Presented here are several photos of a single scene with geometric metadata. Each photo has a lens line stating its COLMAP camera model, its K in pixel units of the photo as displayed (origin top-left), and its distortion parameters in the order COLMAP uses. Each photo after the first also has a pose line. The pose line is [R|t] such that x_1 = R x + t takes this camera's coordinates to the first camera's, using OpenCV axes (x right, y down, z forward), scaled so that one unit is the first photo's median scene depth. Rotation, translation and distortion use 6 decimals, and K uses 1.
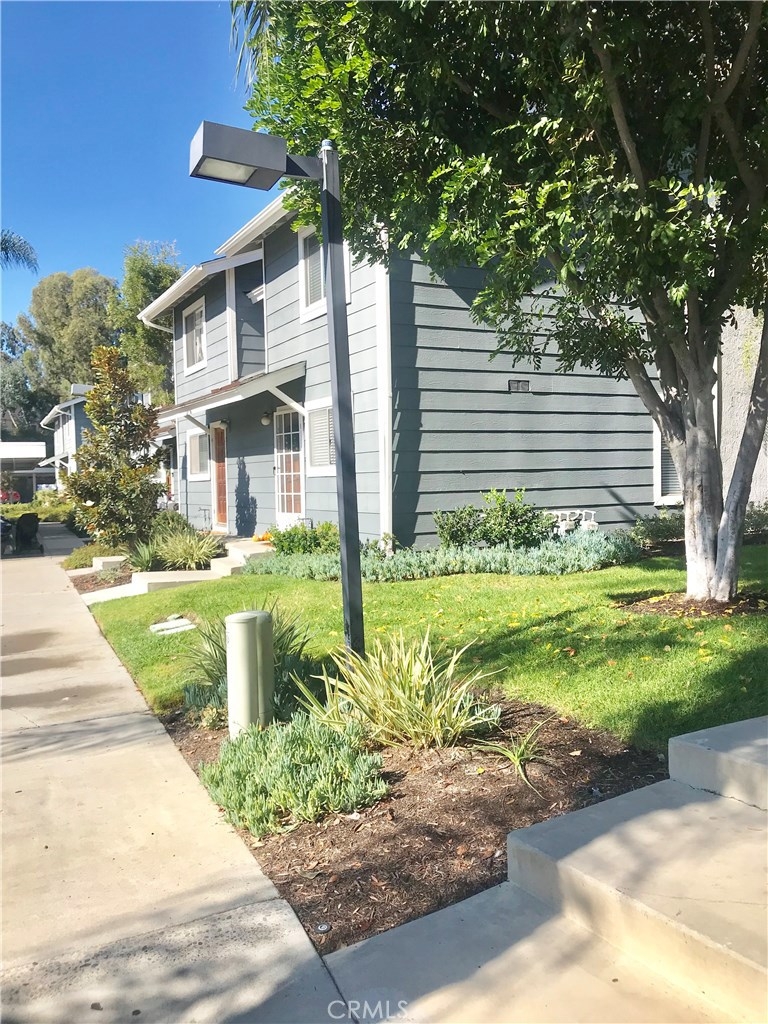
lens RADIAL K [[840.5, 0, 386.1], [0, 840.5, 515.1], [0, 0, 1]] dist [0.028185, -0.026120]
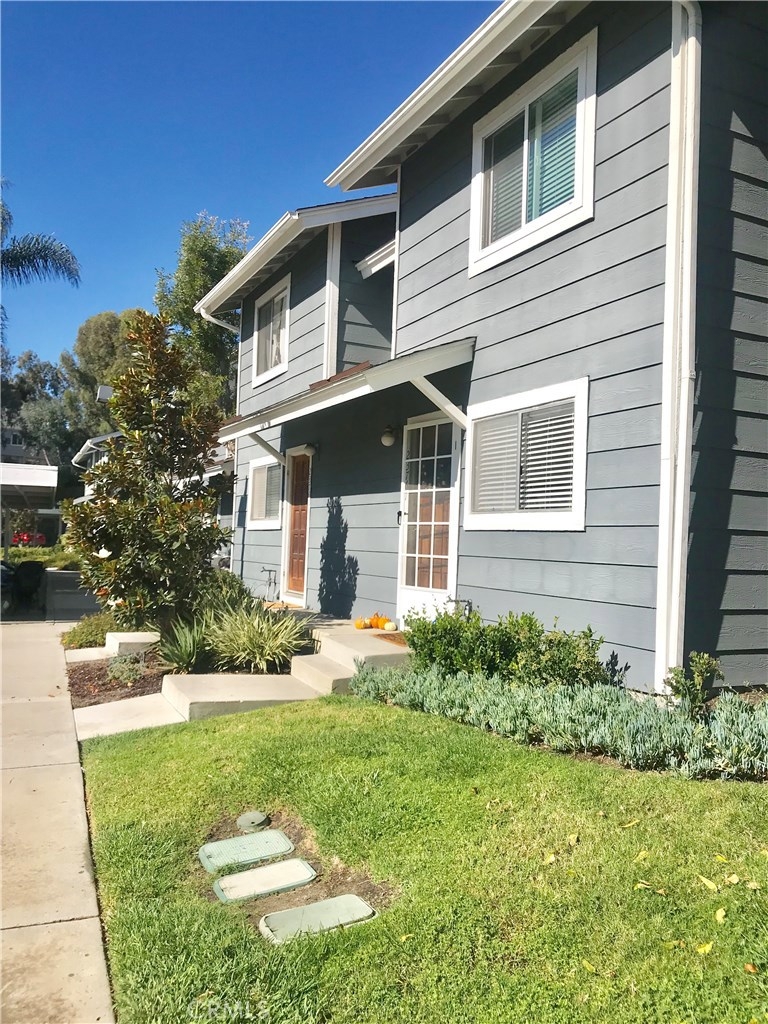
lens RADIAL K [[840.5, 0, 388.6], [0, 840.5, 512.0], [0, 0, 1]] dist [0.028185, -0.026120]
pose [[0.997994, 0.053864, -0.033262, -0.119664], [-0.056291, 0.995447, -0.076925, -0.008507], [0.028967, 0.078643, 0.996482, 0.373308]]
